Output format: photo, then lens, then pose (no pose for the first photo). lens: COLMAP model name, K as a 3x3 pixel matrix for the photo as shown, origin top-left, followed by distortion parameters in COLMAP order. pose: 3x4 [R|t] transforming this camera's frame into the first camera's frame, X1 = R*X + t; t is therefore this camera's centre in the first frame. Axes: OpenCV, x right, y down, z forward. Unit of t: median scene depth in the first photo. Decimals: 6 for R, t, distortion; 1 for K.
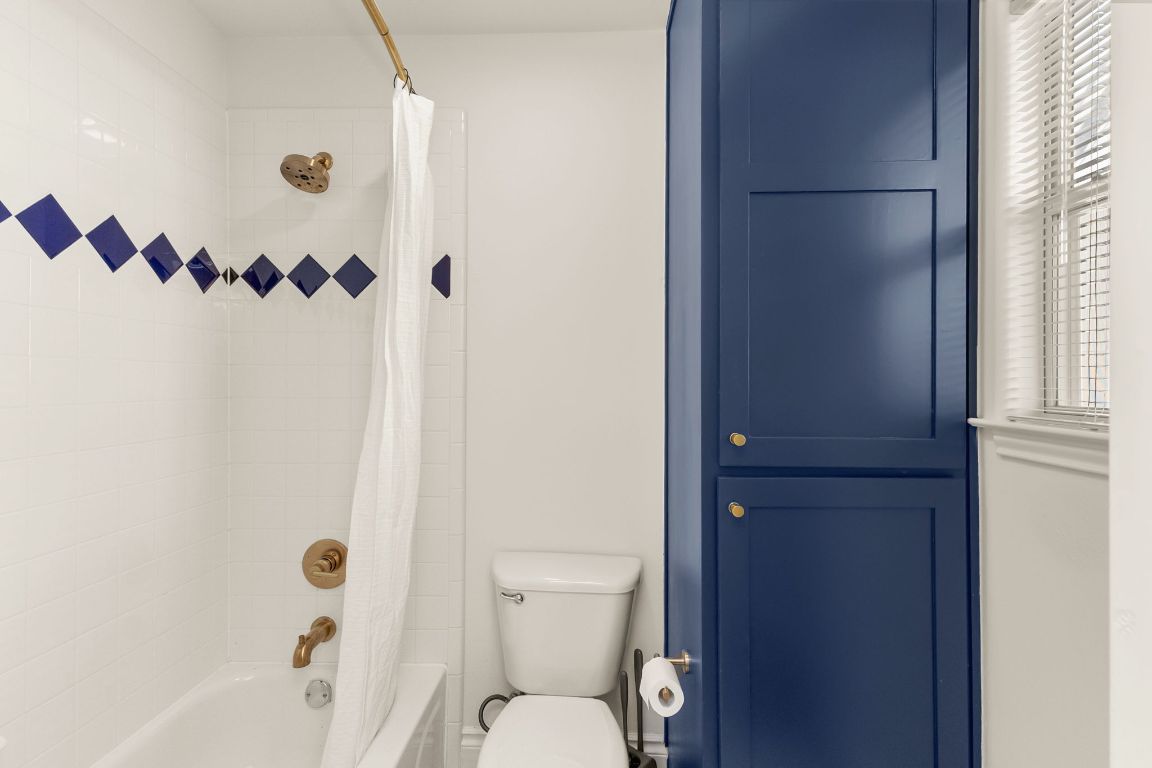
lens RADIAL K [[523.8, 0, 576.0], [0, 523.8, 384.0], [0, 0, 1]] dist [-0.001152, -0.000584]
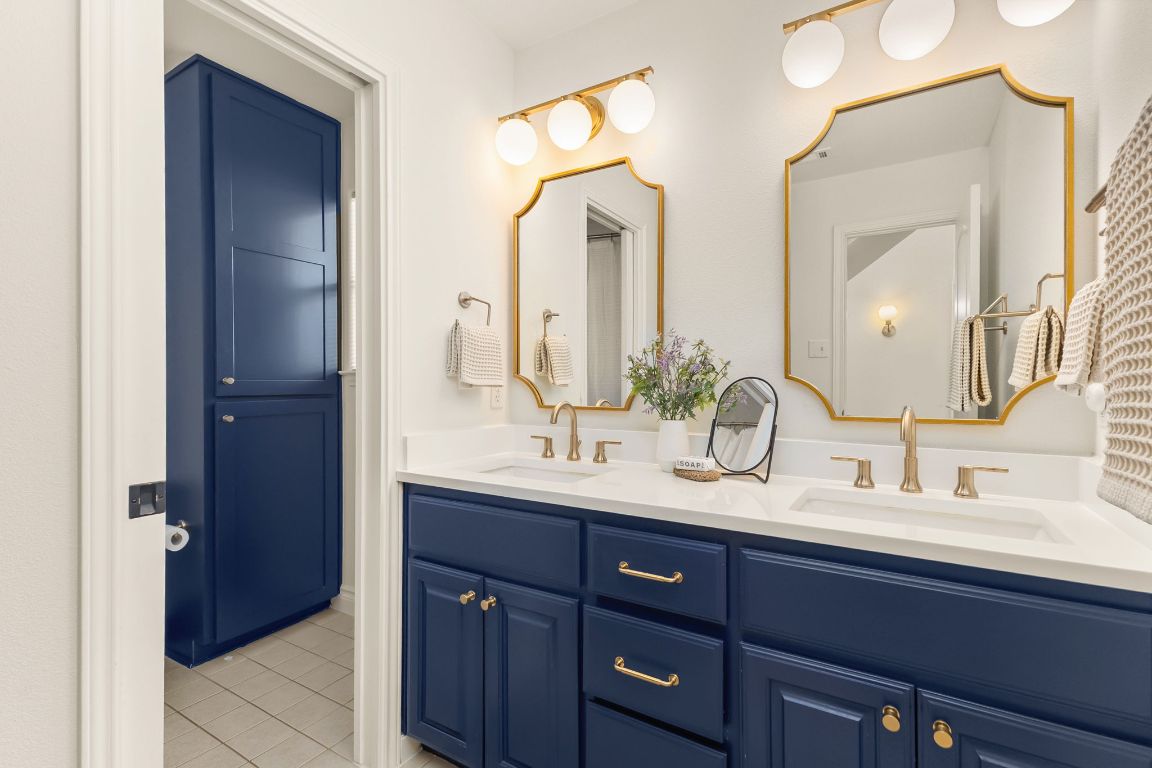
lens RADIAL K [[523.8, 0, 576.0], [0, 523.8, 384.0], [0, 0, 1]] dist [-0.001152, -0.000584]
pose [[0.490273, -0.006187, 0.871547, -0.678831], [0.005293, 0.999977, 0.004121, 0.111439], [-0.871553, 0.002593, 0.490294, -0.947763]]
